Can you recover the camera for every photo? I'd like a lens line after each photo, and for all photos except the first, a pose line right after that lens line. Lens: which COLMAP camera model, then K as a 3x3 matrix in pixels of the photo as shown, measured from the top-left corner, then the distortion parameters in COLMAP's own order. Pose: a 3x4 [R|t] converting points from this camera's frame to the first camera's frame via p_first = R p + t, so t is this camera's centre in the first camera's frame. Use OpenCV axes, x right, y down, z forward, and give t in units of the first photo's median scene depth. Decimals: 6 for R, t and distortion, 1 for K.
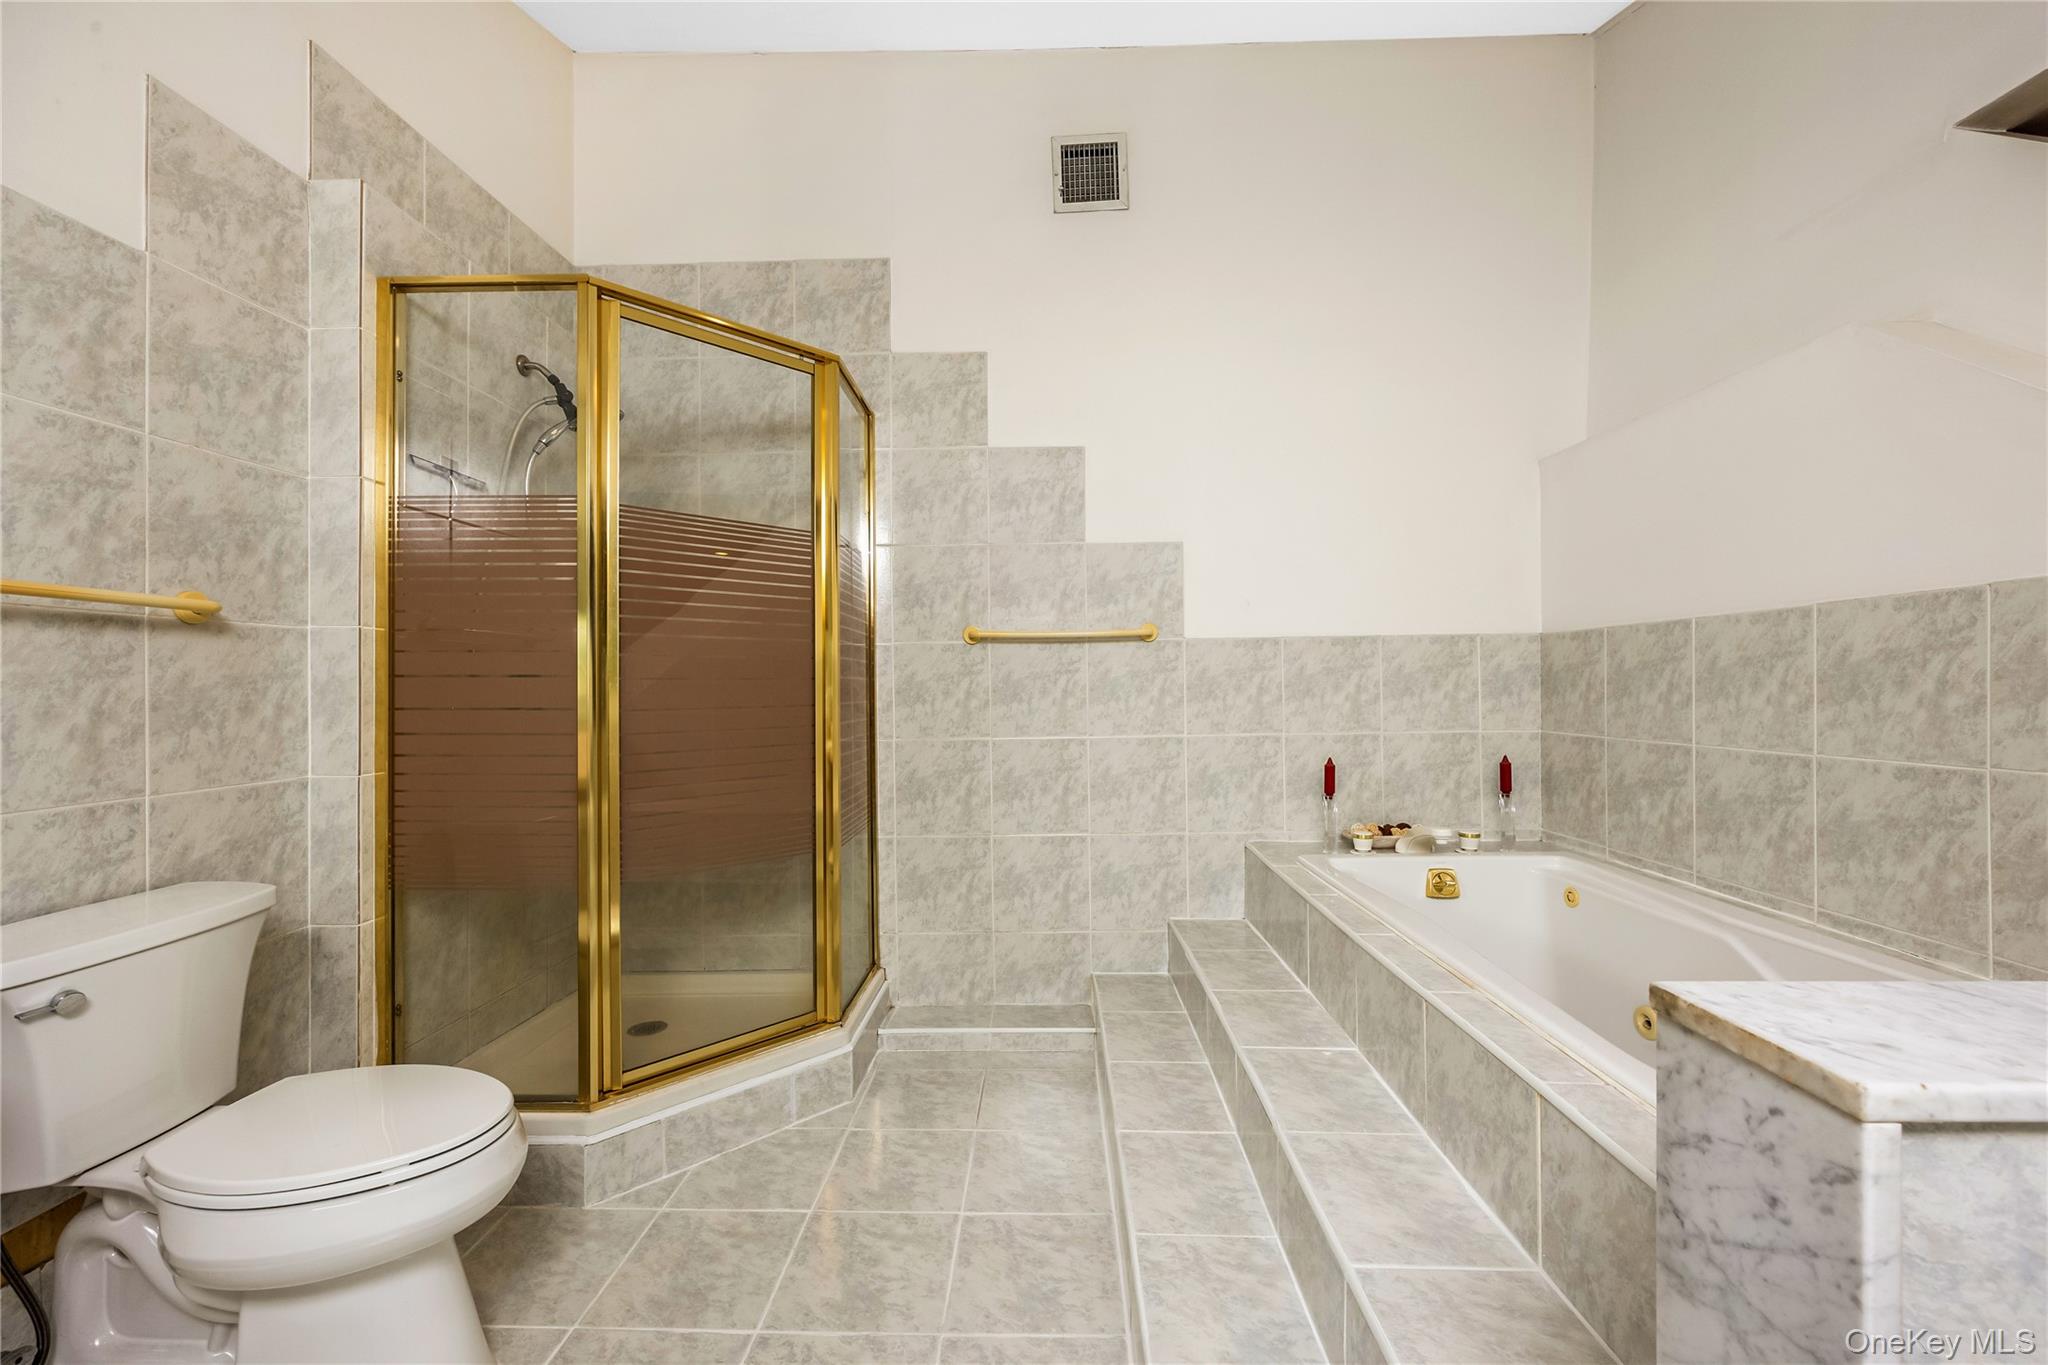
lens RADIAL K [[830.2, 0, 1075.8], [0, 830.2, 682.1], [0, 0, 1]] dist [-0.005010, 0.000485]
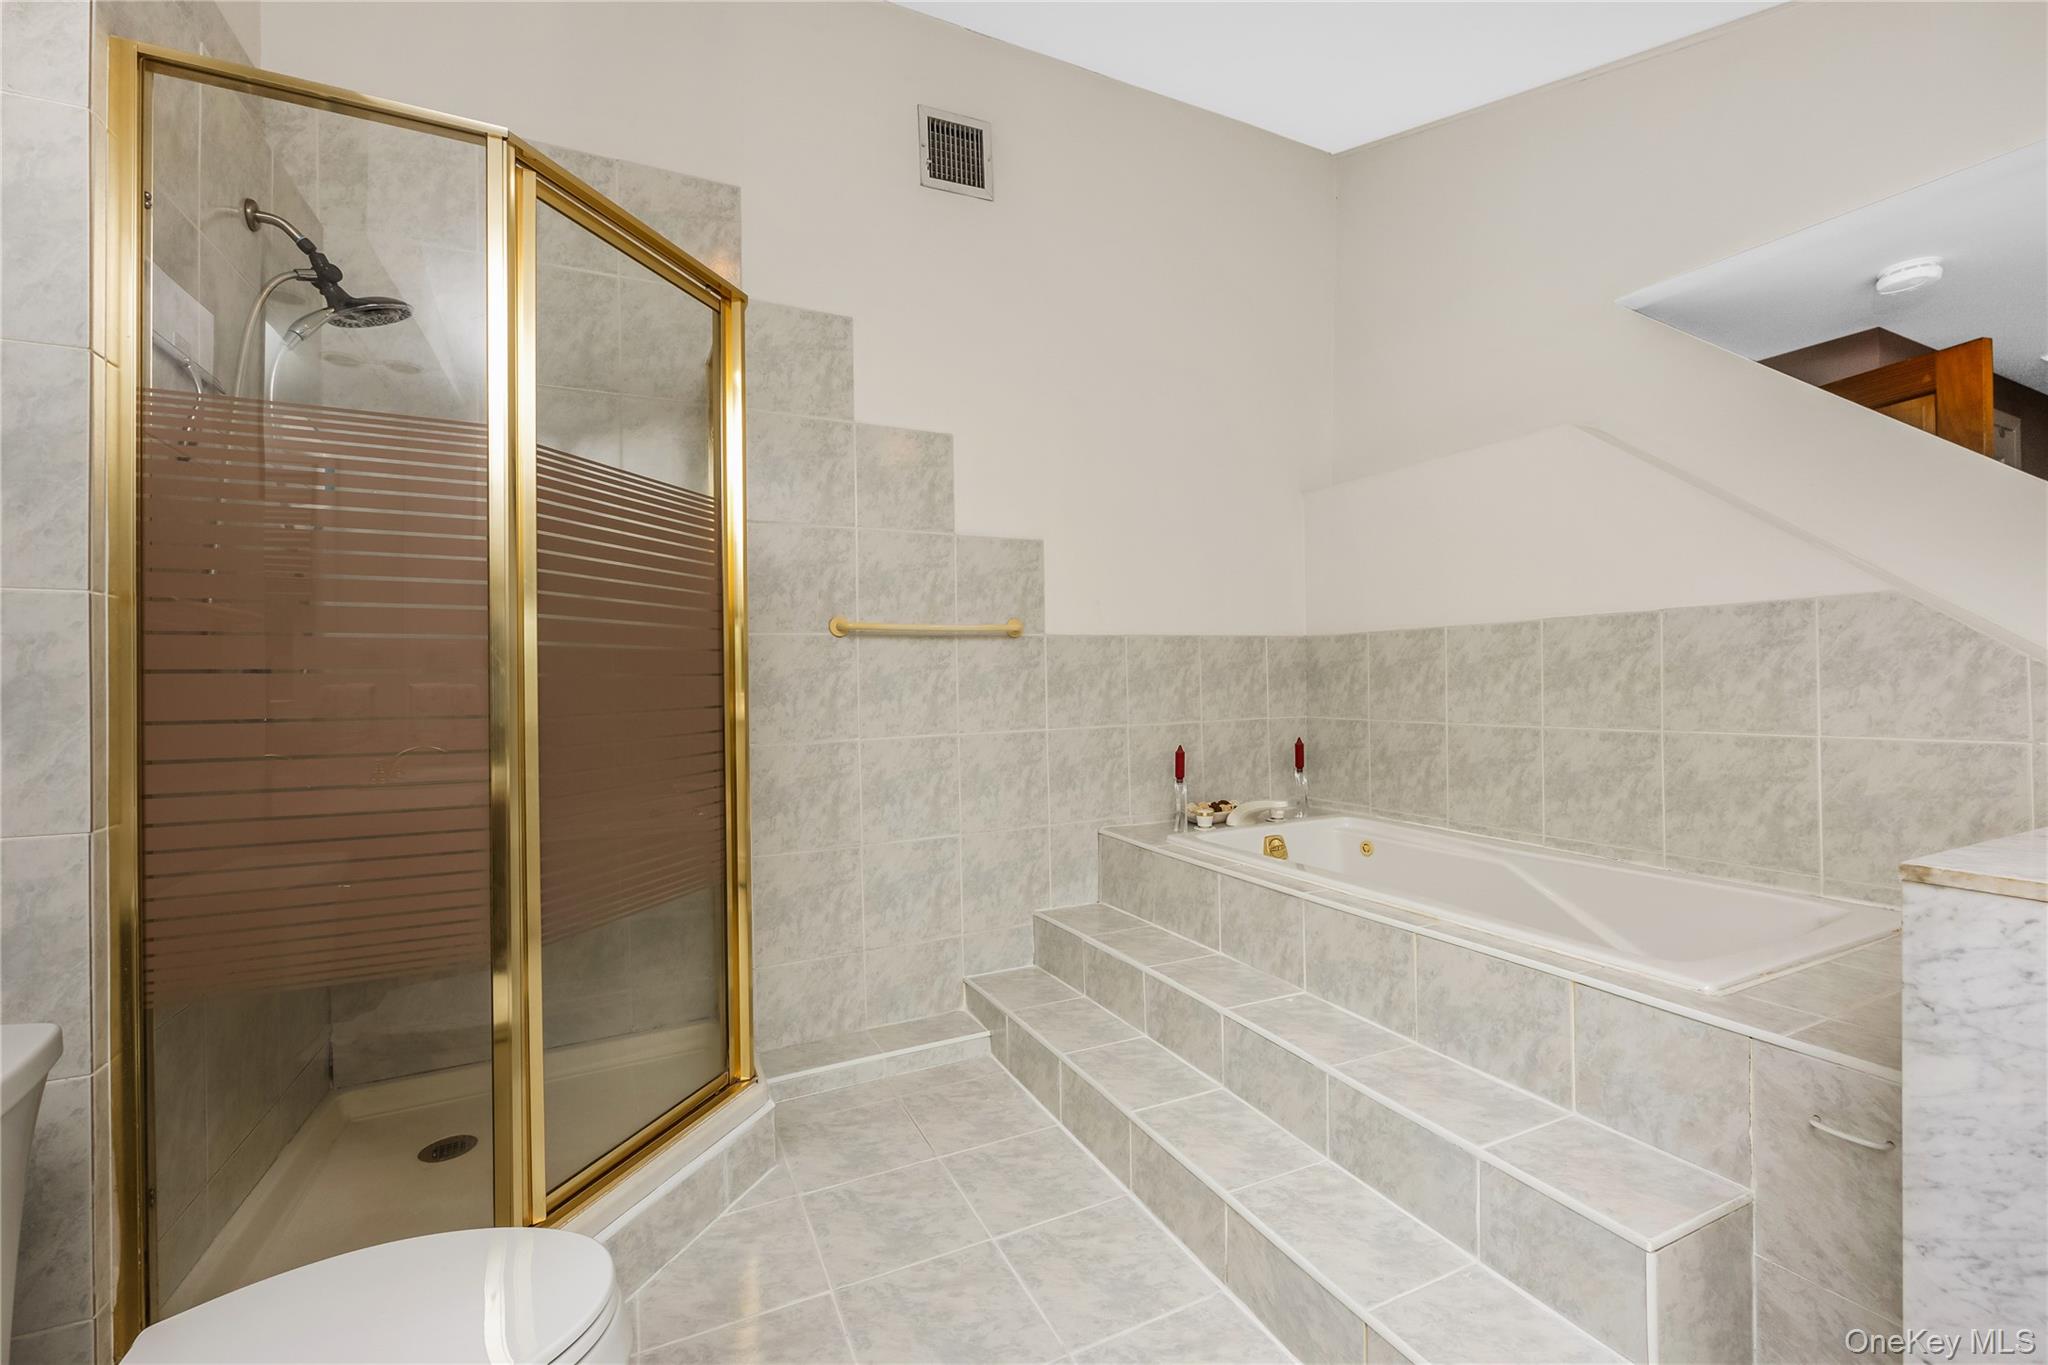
lens RADIAL K [[830.2, 0, 1088.3], [0, 830.2, 678.3], [0, 0, 1]] dist [-0.005010, 0.000485]
pose [[0.888191, -0.004065, 0.459456, -0.301197], [0.005243, 0.999985, -0.001289, 0.002558], [-0.459444, 0.003554, 0.888200, 0.070223]]
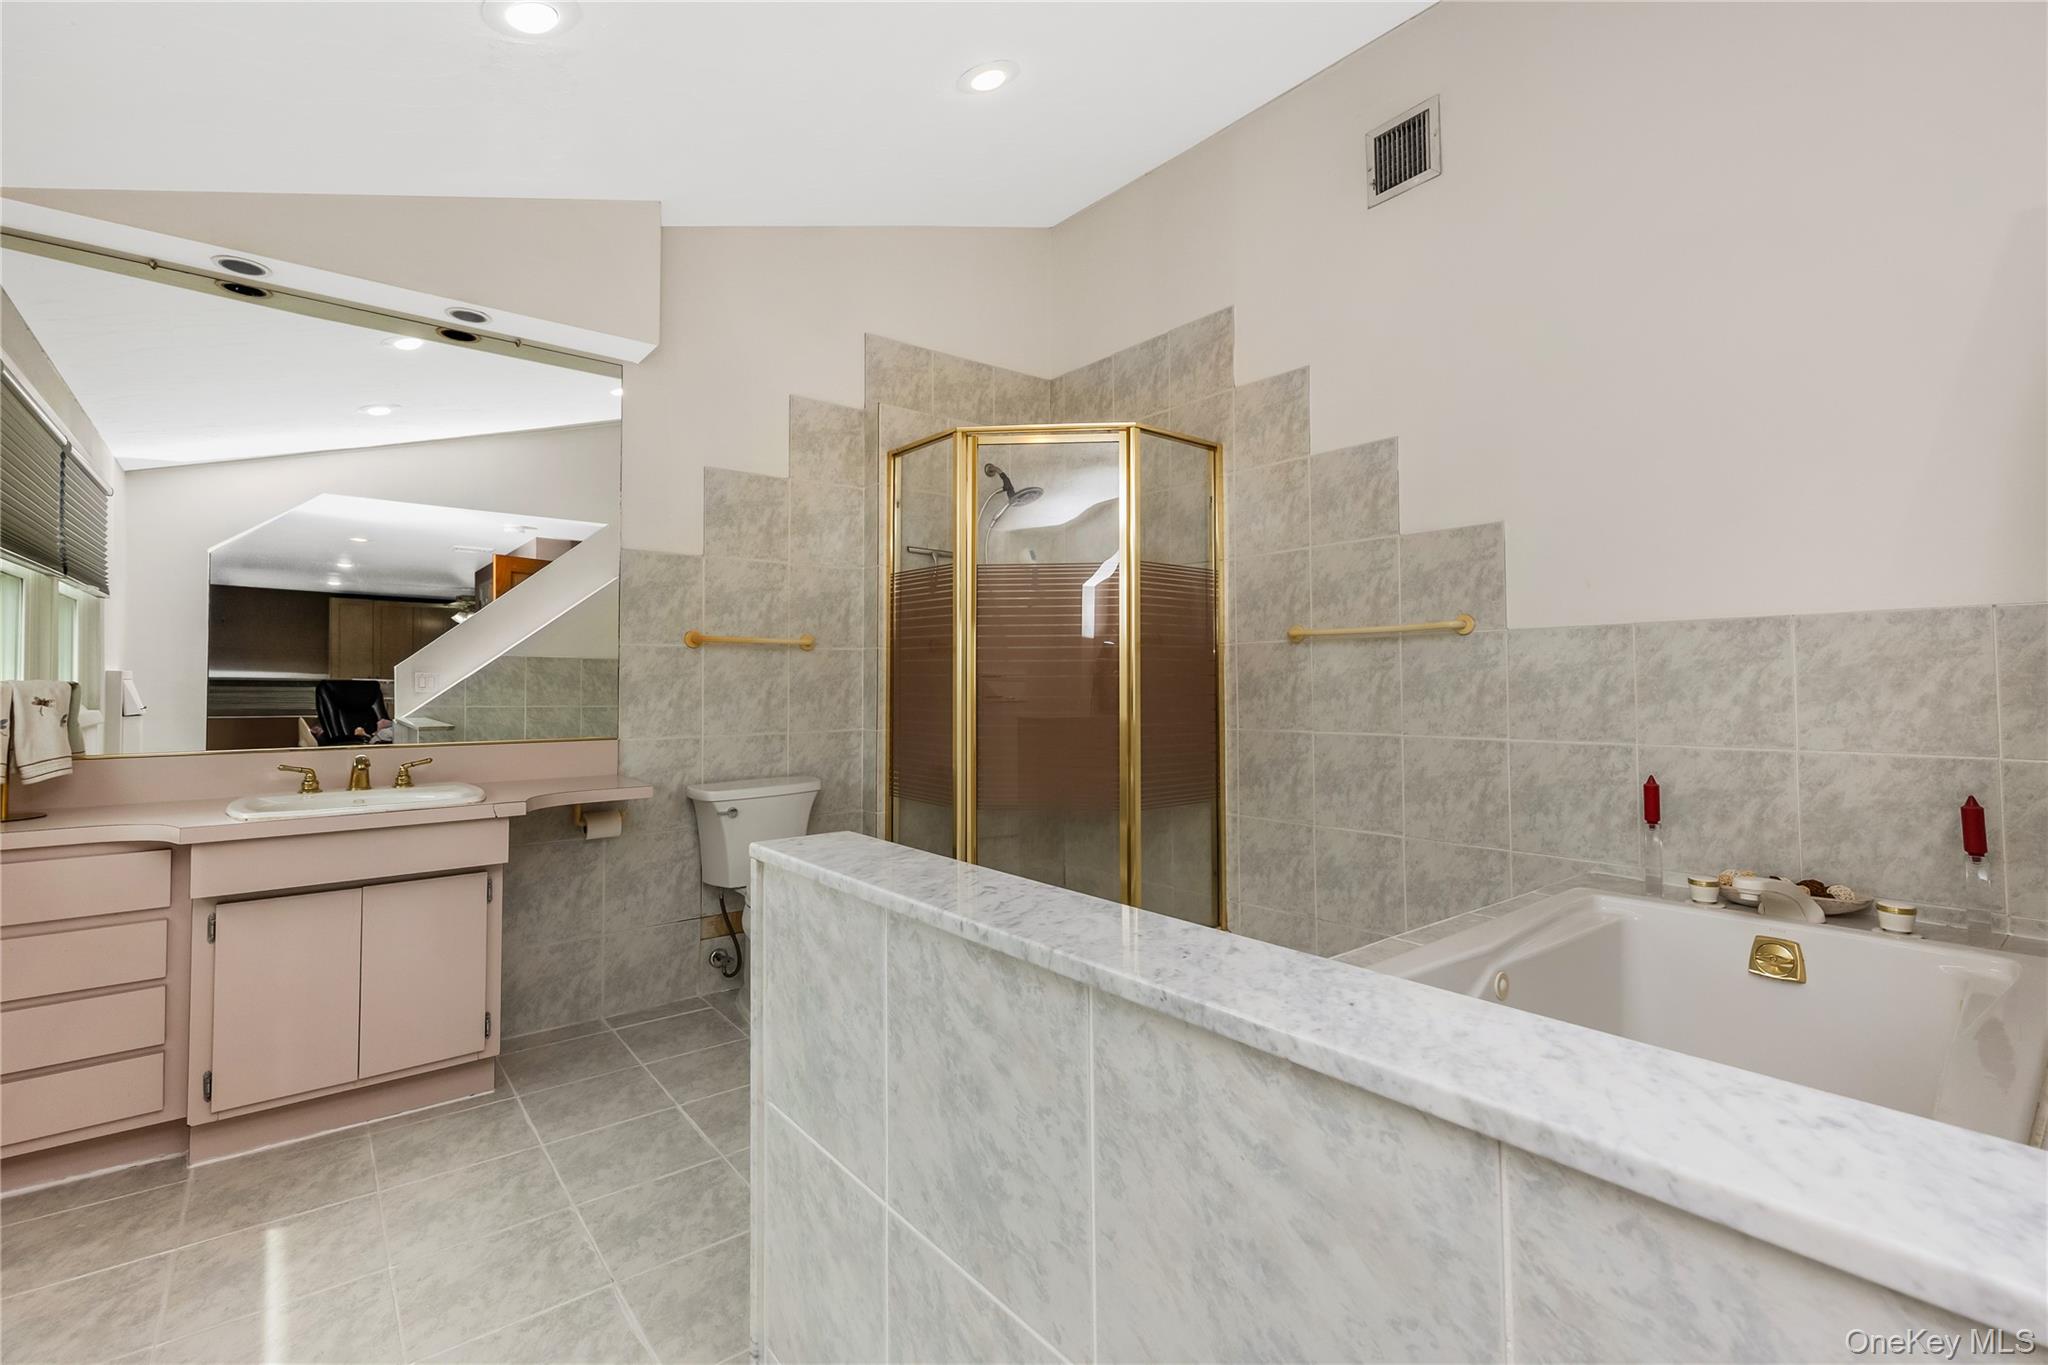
lens RADIAL K [[977.3, 0, 1053.8], [0, 977.3, 651.1], [0, 0, 1]] dist [0.010511, -0.000246]
pose [[0.632278, -0.017768, -0.774538, 0.653819], [0.001846, 0.999769, -0.021428, -0.008503], [0.774740, 0.012119, 0.632164, -0.034994]]
